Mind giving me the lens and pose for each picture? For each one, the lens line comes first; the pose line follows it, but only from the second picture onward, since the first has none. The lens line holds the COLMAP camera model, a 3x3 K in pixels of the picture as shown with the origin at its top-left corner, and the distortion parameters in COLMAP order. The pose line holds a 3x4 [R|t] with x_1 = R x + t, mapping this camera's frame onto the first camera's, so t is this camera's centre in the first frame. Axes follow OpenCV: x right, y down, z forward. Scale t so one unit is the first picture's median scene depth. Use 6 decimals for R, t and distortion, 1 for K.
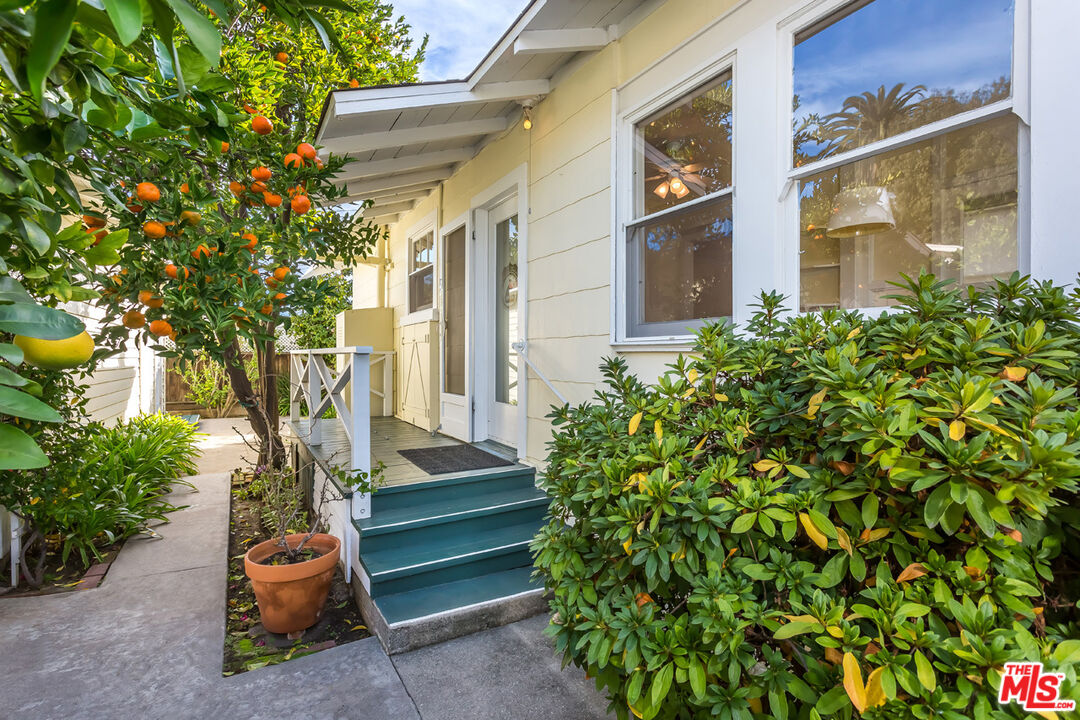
lens RADIAL K [[482.2, 0, 546.1], [0, 482.2, 355.8], [0, 0, 1]] dist [-0.019486, 0.011822]
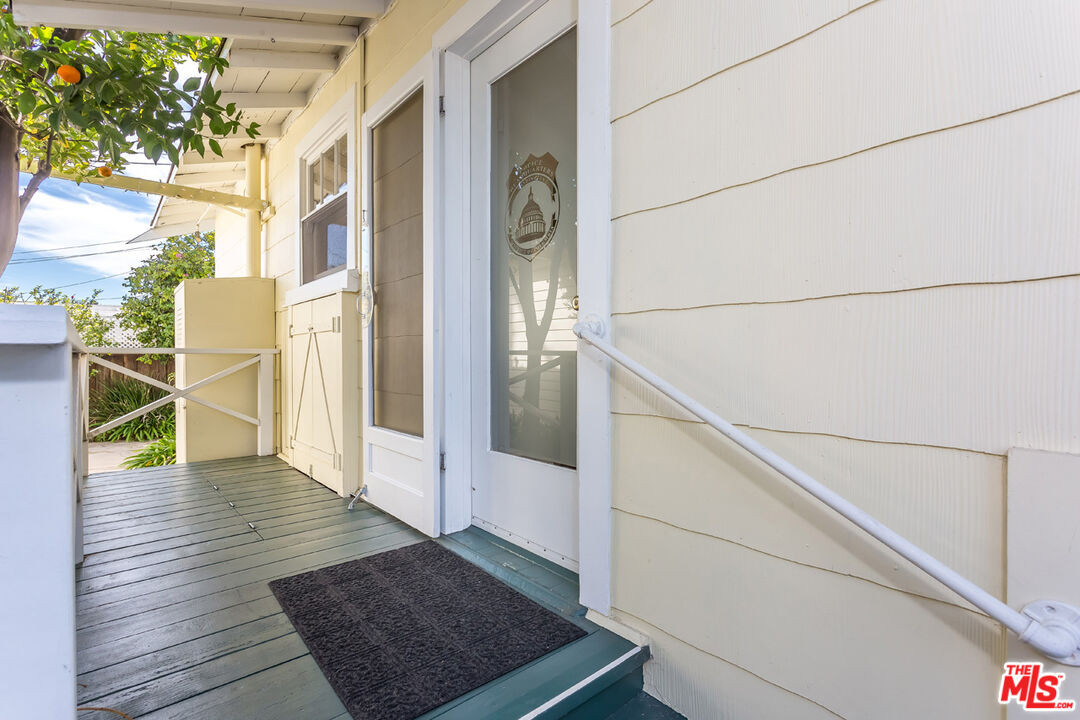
lens RADIAL K [[482.2, 0, 546.1], [0, 482.2, 355.8], [0, 0, 1]] dist [-0.019486, 0.011822]
pose [[0.982479, -0.005606, 0.186288, -0.113776], [0.005035, 0.999981, 0.003540, -0.000921], [-0.186304, -0.002540, 0.982489, 0.413949]]
